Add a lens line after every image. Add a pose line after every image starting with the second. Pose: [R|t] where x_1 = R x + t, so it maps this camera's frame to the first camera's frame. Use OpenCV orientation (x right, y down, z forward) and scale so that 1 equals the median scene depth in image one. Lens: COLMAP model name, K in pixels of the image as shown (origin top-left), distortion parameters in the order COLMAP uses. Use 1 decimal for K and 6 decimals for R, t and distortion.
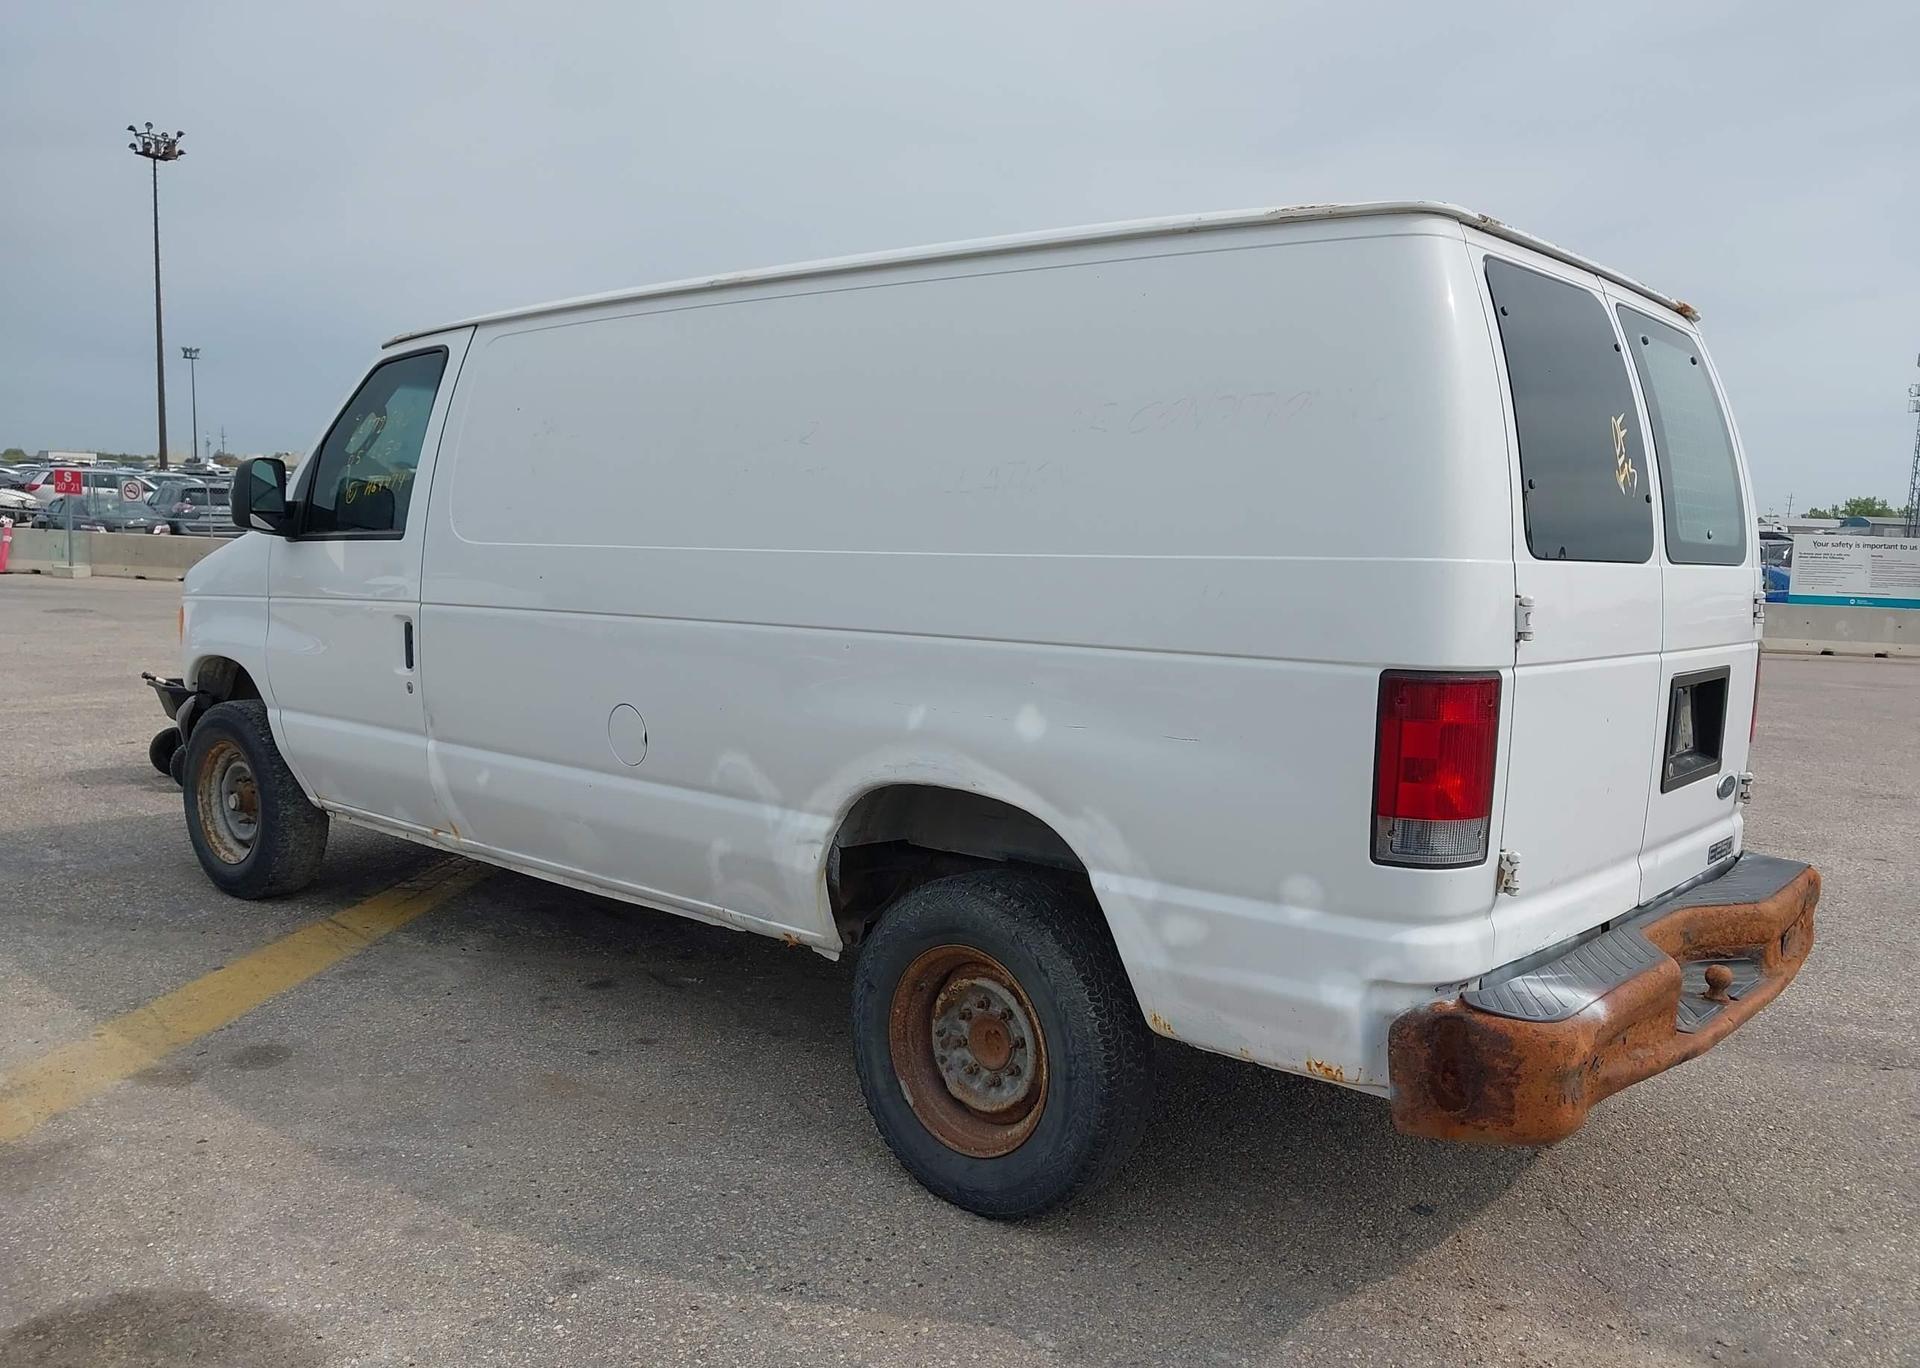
lens RADIAL K [[1519.6, 0, 954.5], [0, 1519.6, 699.1], [0, 0, 1]] dist [0.040165, -0.064717]
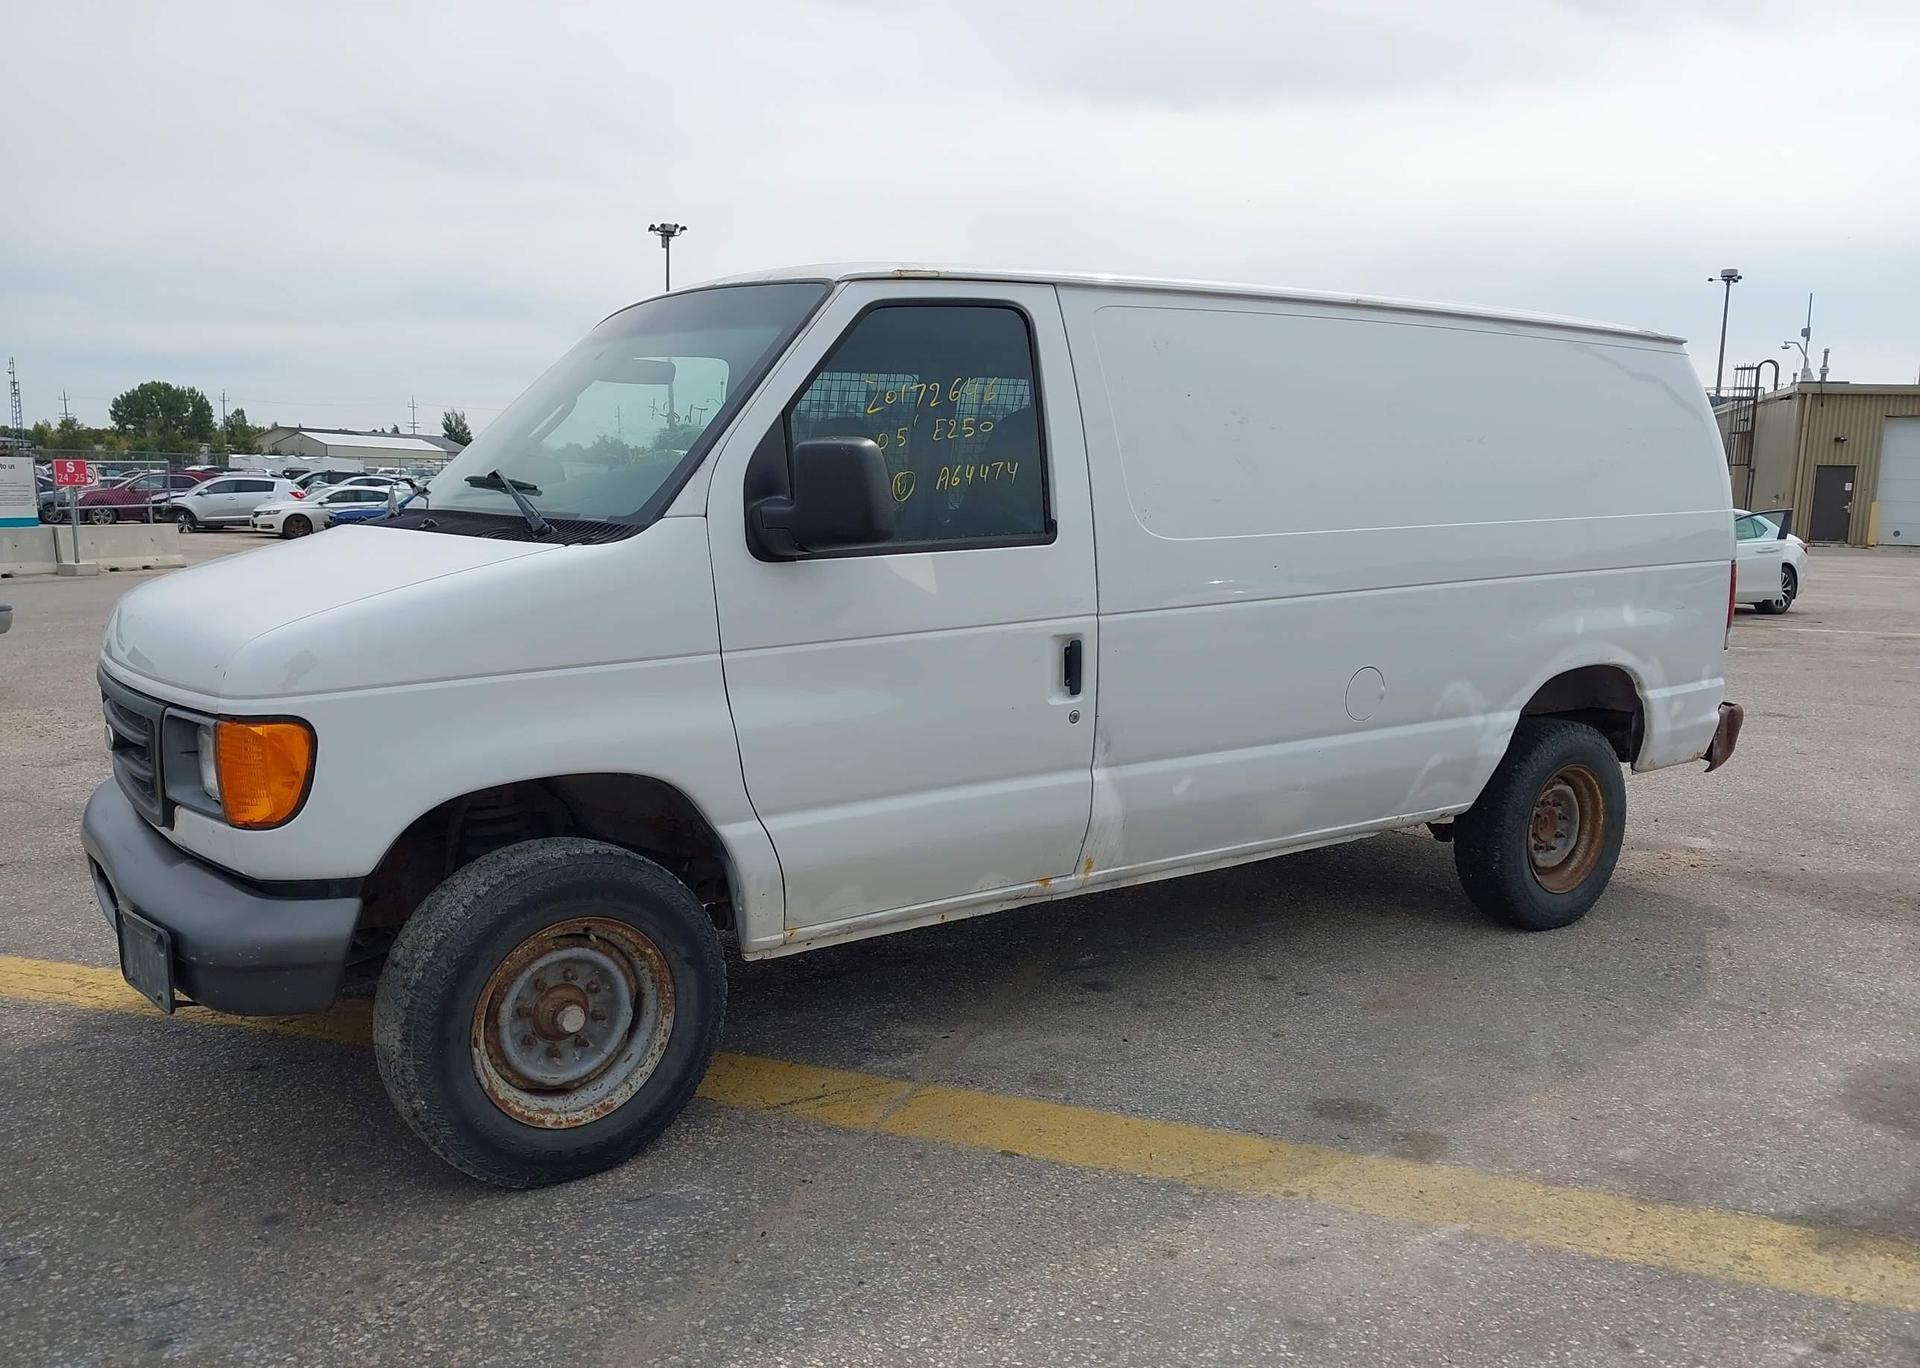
lens RADIAL K [[1519.6, 0, 957.2], [0, 1519.6, 685.9], [0, 0, 1]] dist [0.040165, -0.064717]
pose [[0.241577, -0.160510, 0.957015, -1.567137], [0.108013, 0.984544, 0.137861, -0.196113], [-0.964351, 0.070066, 0.255181, 1.131166]]
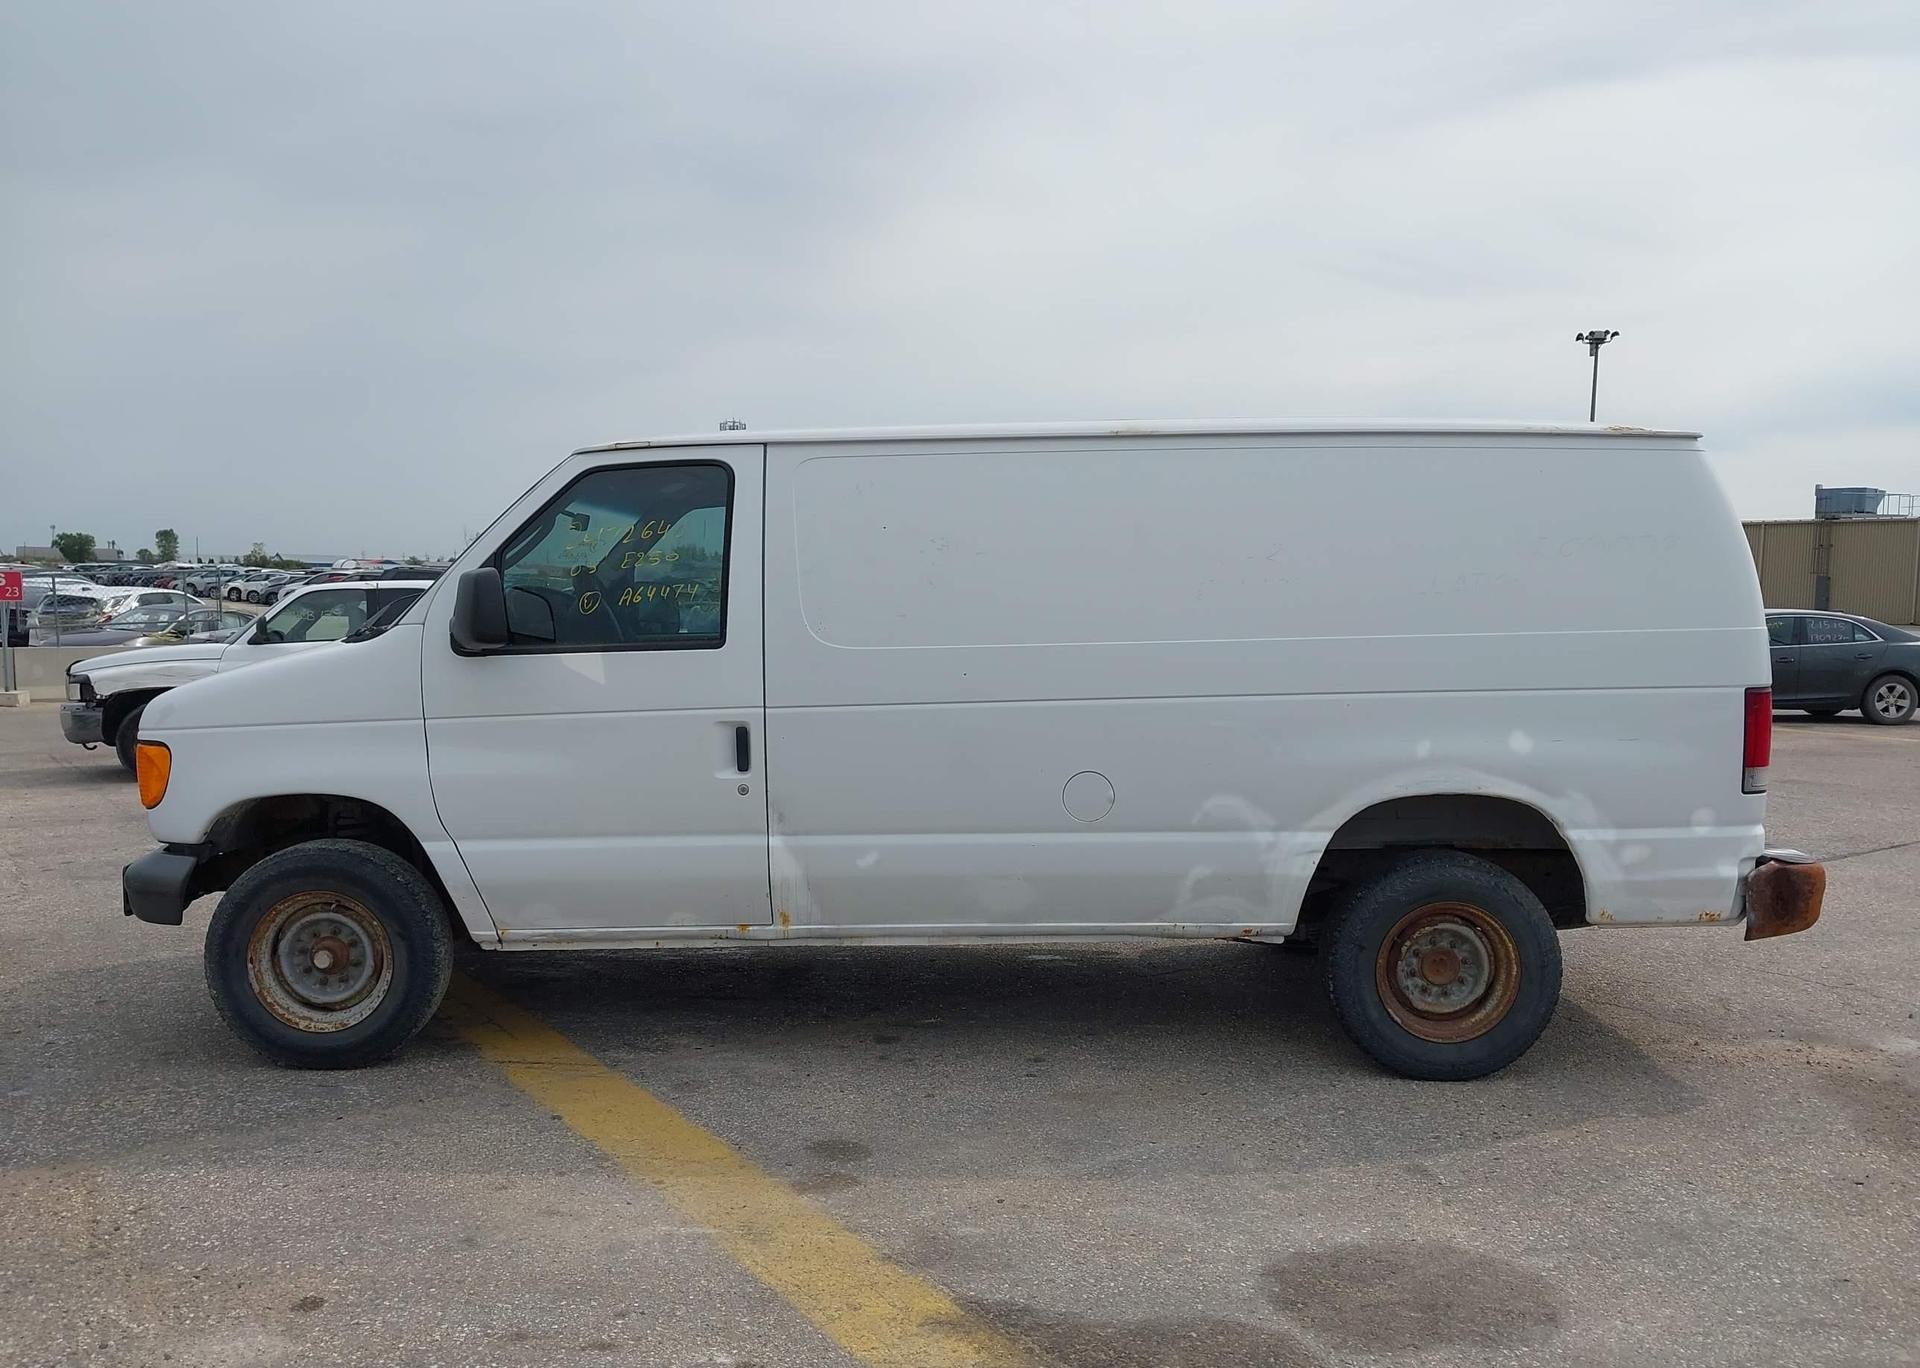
lens RADIAL K [[1519.6, 0, 959.0], [0, 1519.6, 679.7], [0, 0, 1]] dist [0.040165, -0.064717]
pose [[0.752931, -0.069576, 0.654411, -1.220926], [0.096721, 0.995297, -0.005463, -0.082599], [-0.650953, 0.067409, 0.756119, 0.163294]]
